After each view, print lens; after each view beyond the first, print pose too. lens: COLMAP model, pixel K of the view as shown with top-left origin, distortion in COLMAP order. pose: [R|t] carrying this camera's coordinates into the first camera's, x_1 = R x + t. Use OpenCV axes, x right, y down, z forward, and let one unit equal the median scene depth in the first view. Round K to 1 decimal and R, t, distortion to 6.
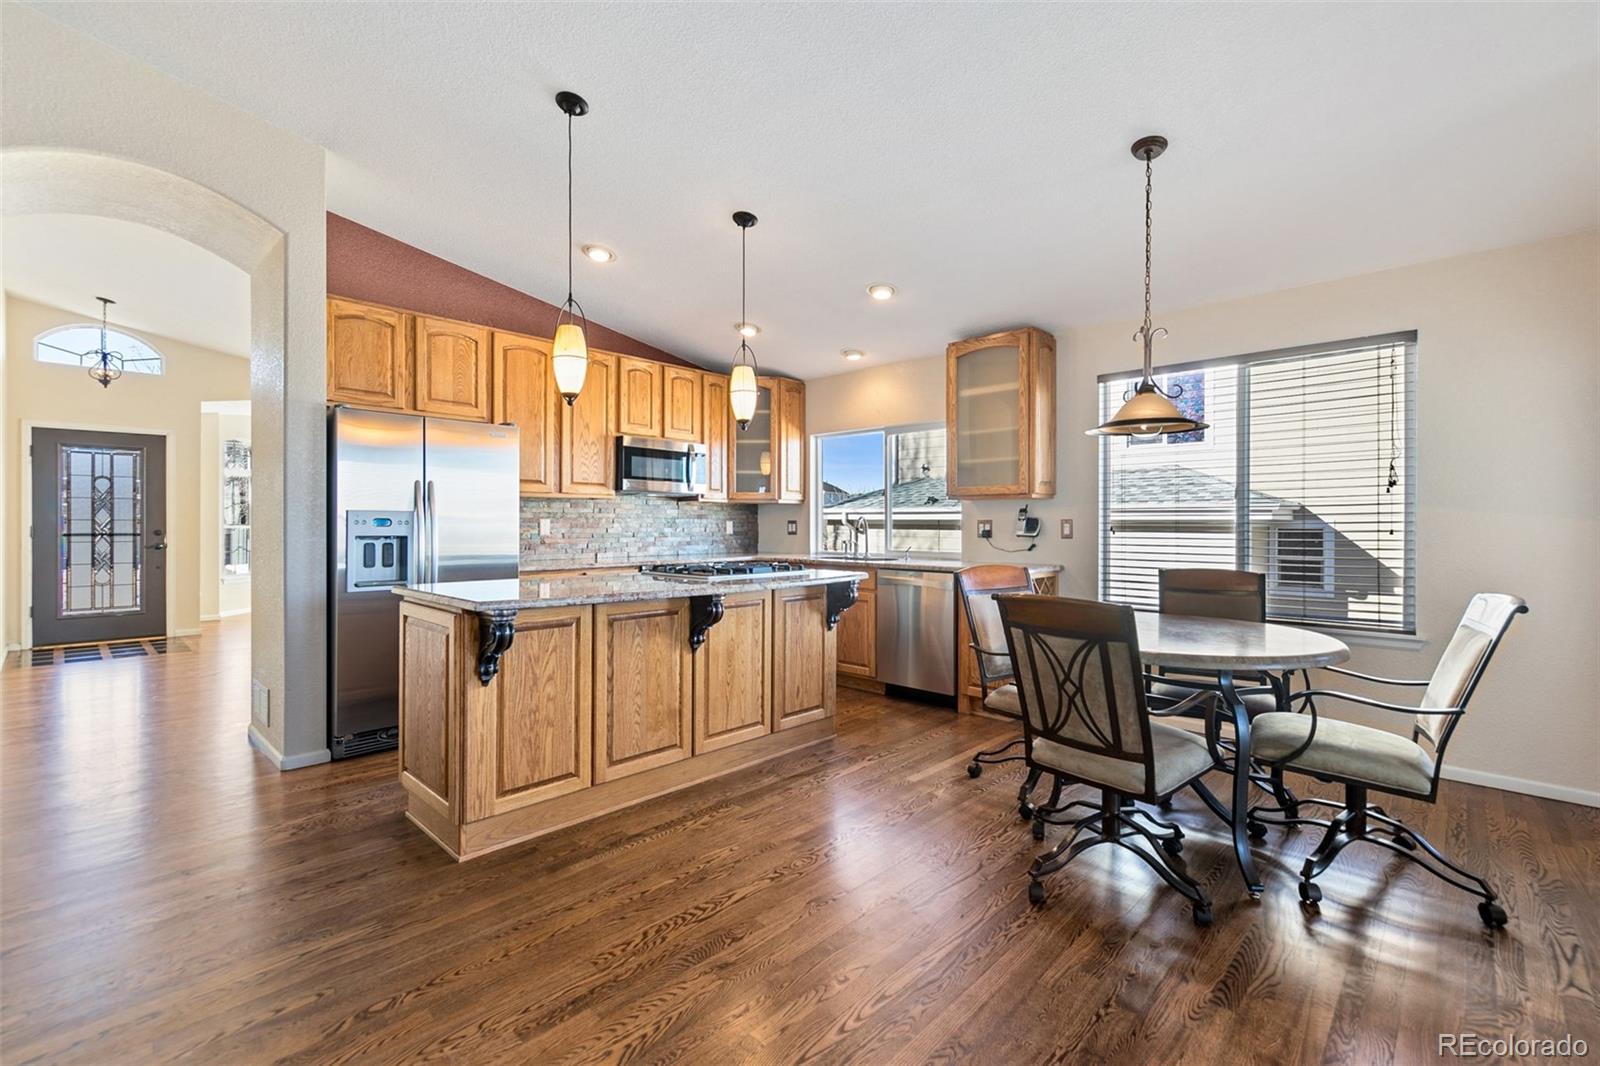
lens RADIAL K [[697.0, 0, 803.2], [0, 697.0, 529.9], [0, 0, 1]] dist [0.006466, 0.000449]
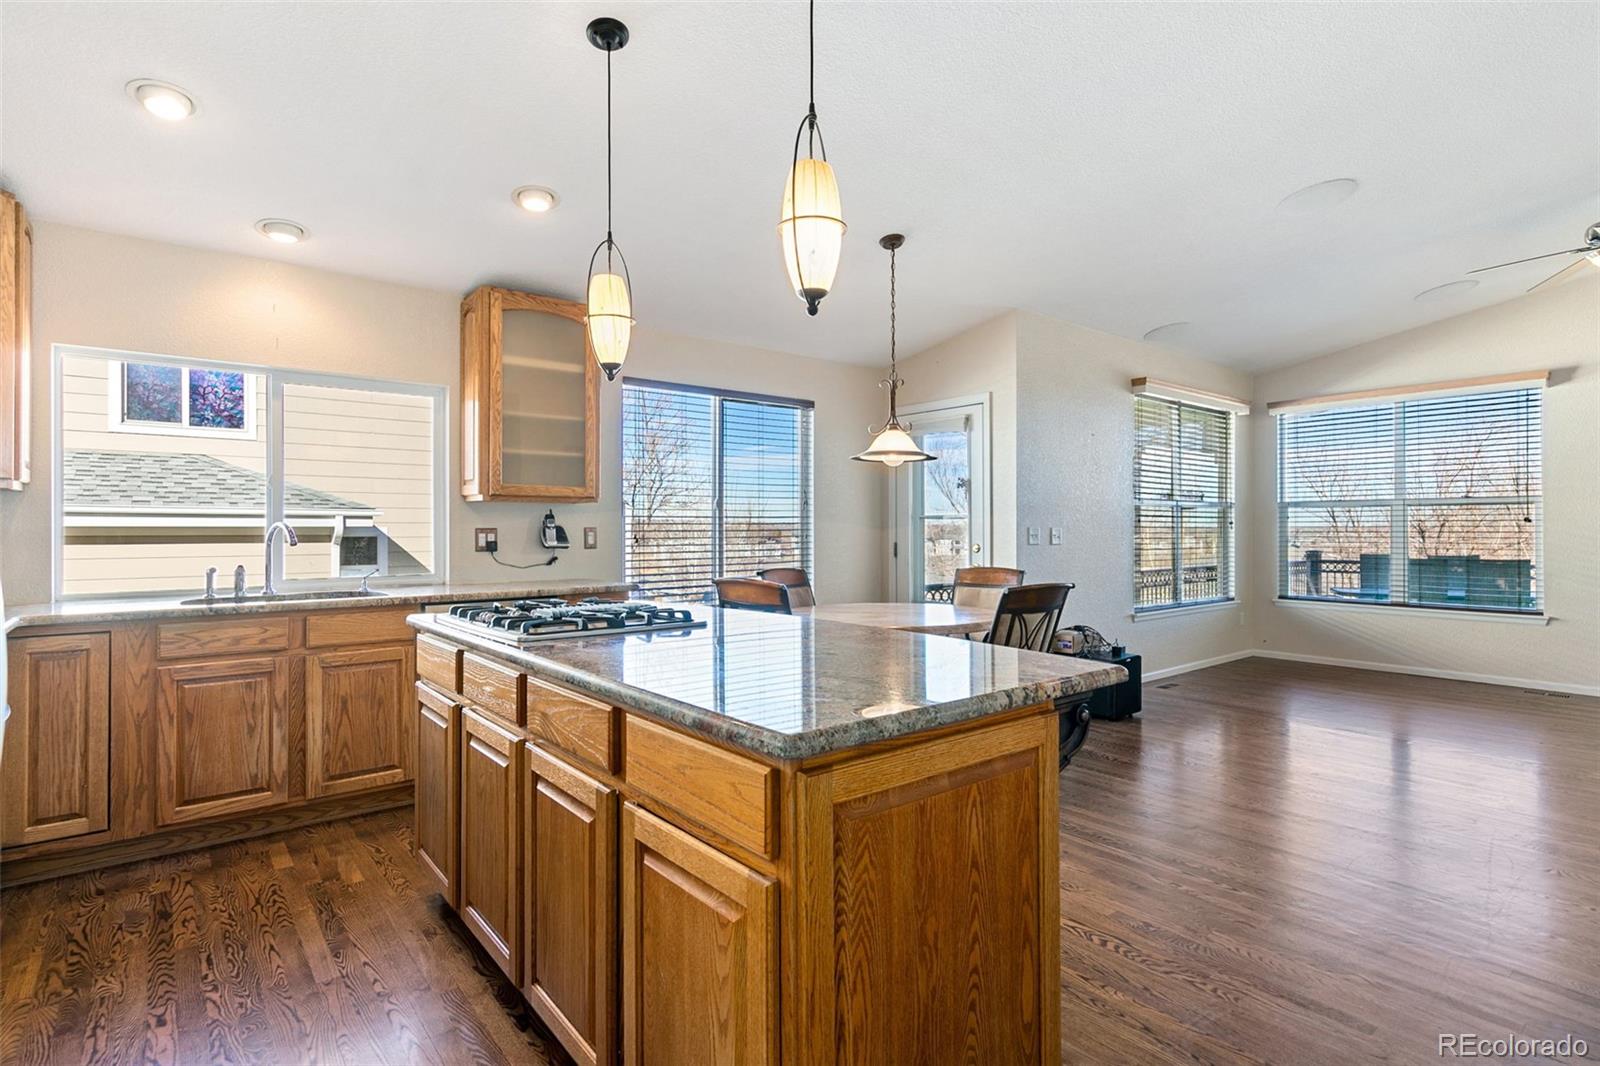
lens RADIAL K [[800.1, 0, 799.2], [0, 800.1, 529.2], [0, 0, 1]] dist [0.003056, 0.000087]
pose [[0.135869, -0.002066, 0.990725, -0.587154], [0.011688, 0.999932, 0.000483, -0.010213], [-0.990658, 0.011514, 0.135884, 0.575037]]
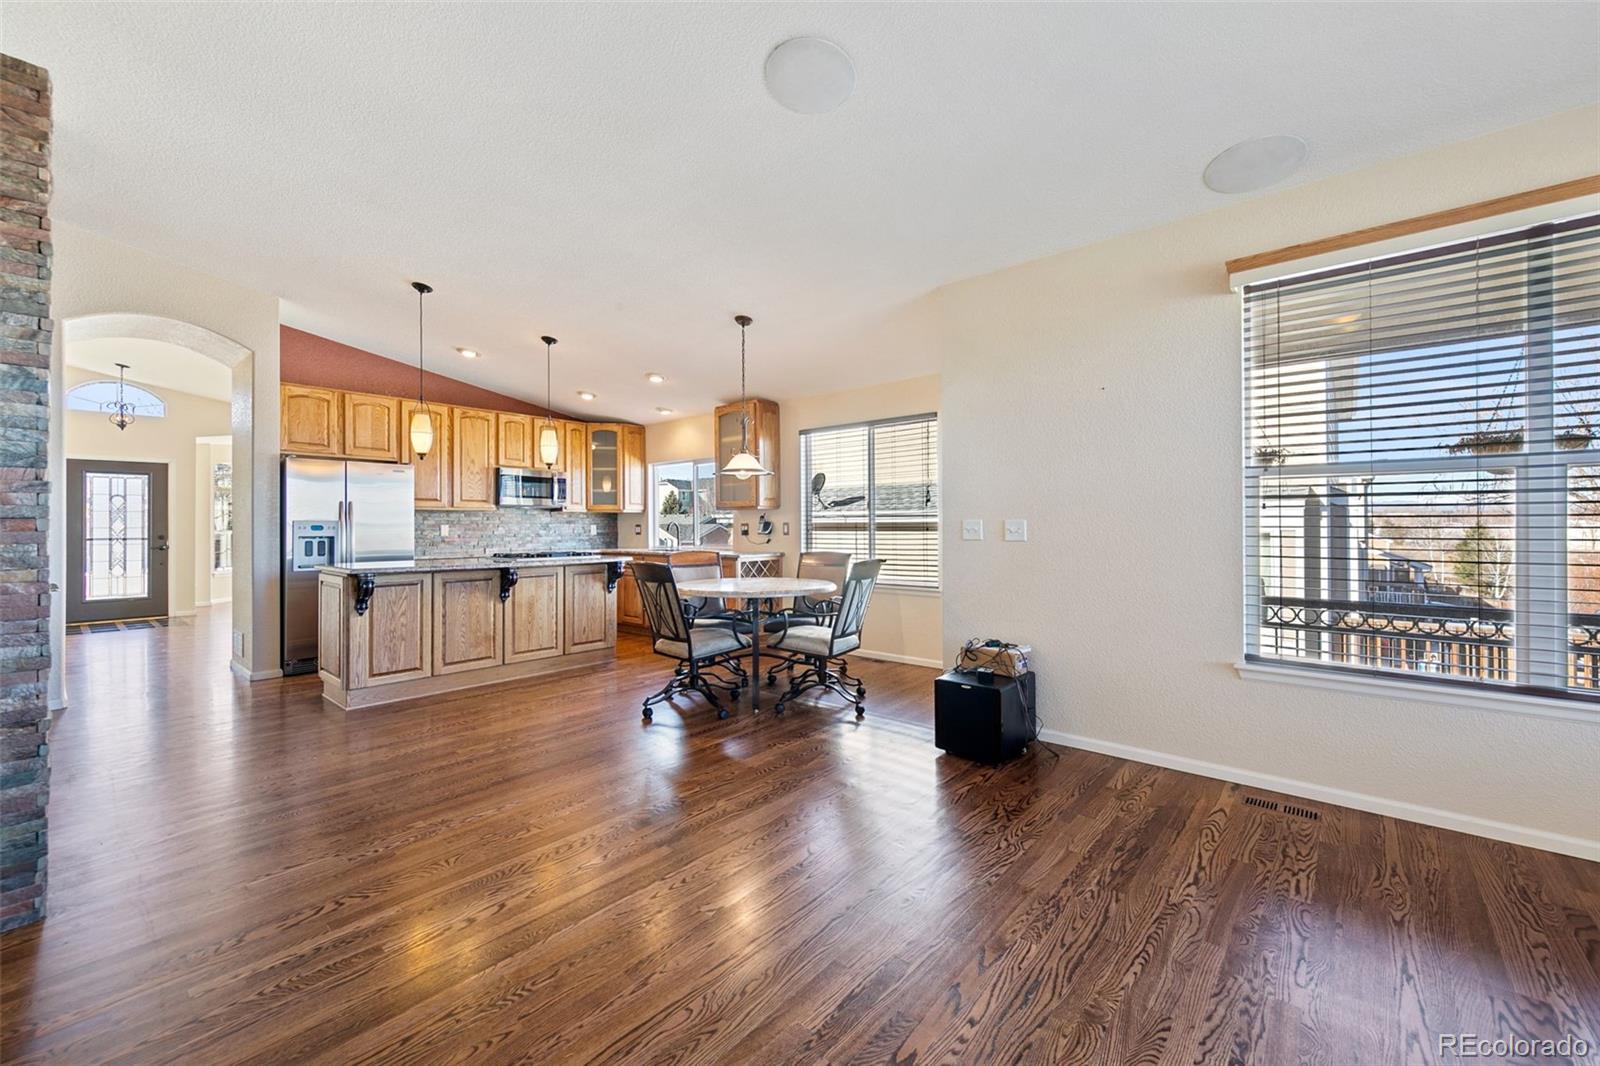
lens RADIAL K [[631.9, 0, 802.5], [0, 631.9, 527.4], [0, 0, 1]] dist [0.002094, 0.000106]
pose [[0.998352, -0.007531, 0.056896, 0.324586], [0.007986, 0.999938, -0.007768, 0.006254], [-0.056834, 0.008209, 0.998350, -0.388621]]
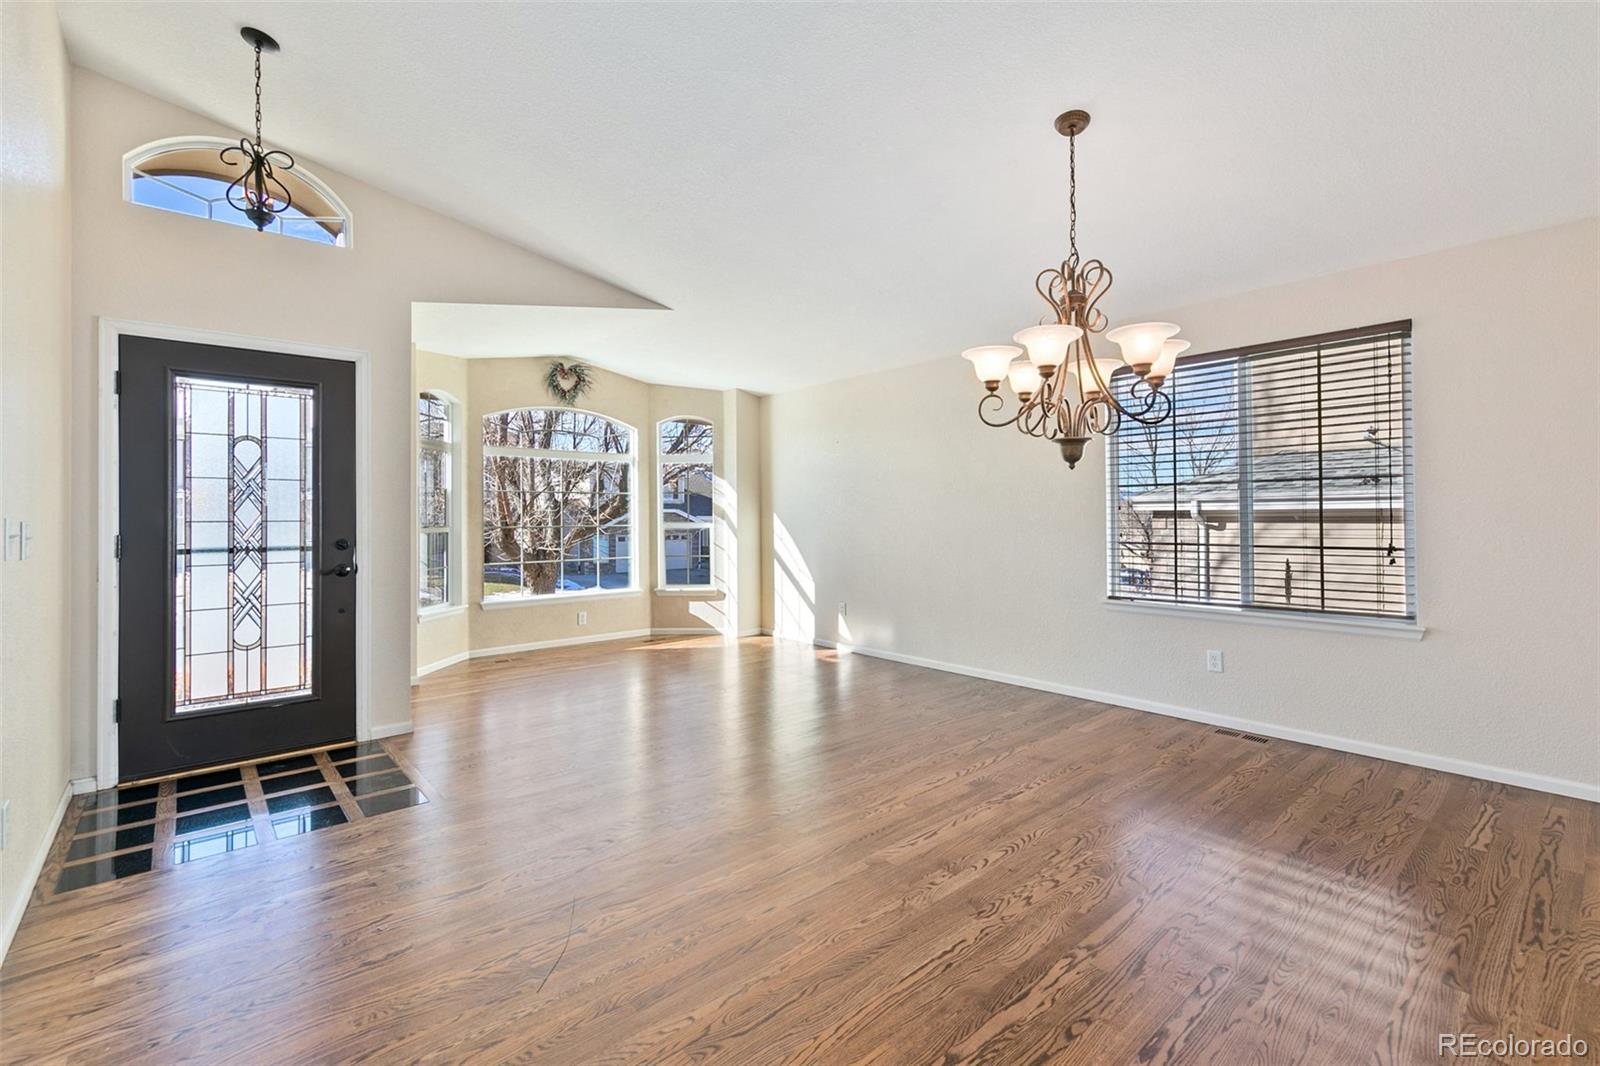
lens RADIAL K [[697.0, 0, 803.9], [0, 697.0, 516.0], [0, 0, 1]] dist [0.006466, 0.000449]
pose [[0.995880, -0.010394, -0.090084, -0.804065], [0.009339, 0.999883, -0.012116, -0.012044], [0.090199, 0.011225, 0.995860, 0.774273]]
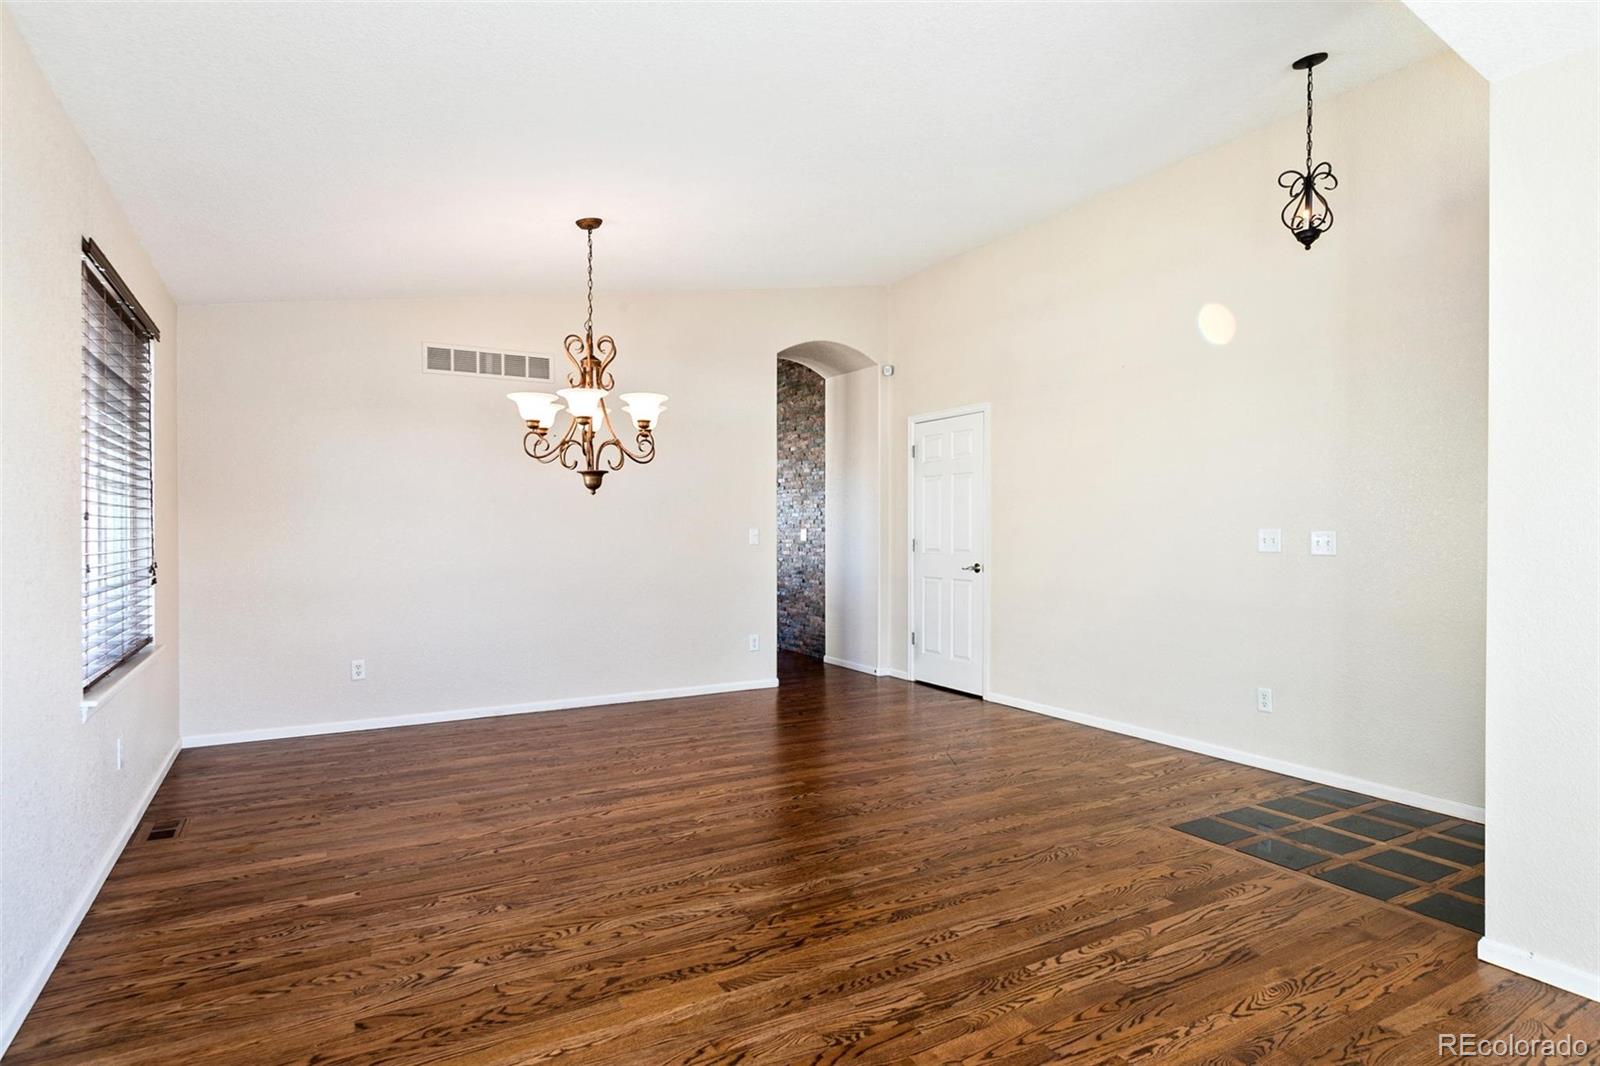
lens RADIAL K [[862.1, 0, 802.8], [0, 862.1, 535.4], [0, 0, 1]] dist [0.003844, 0.000607]
pose [[-0.958143, -0.006933, 0.286205, -1.114144], [-0.002517, 0.999872, 0.015795, -0.027601], [-0.286277, 0.014413, -0.958038, 2.198164]]
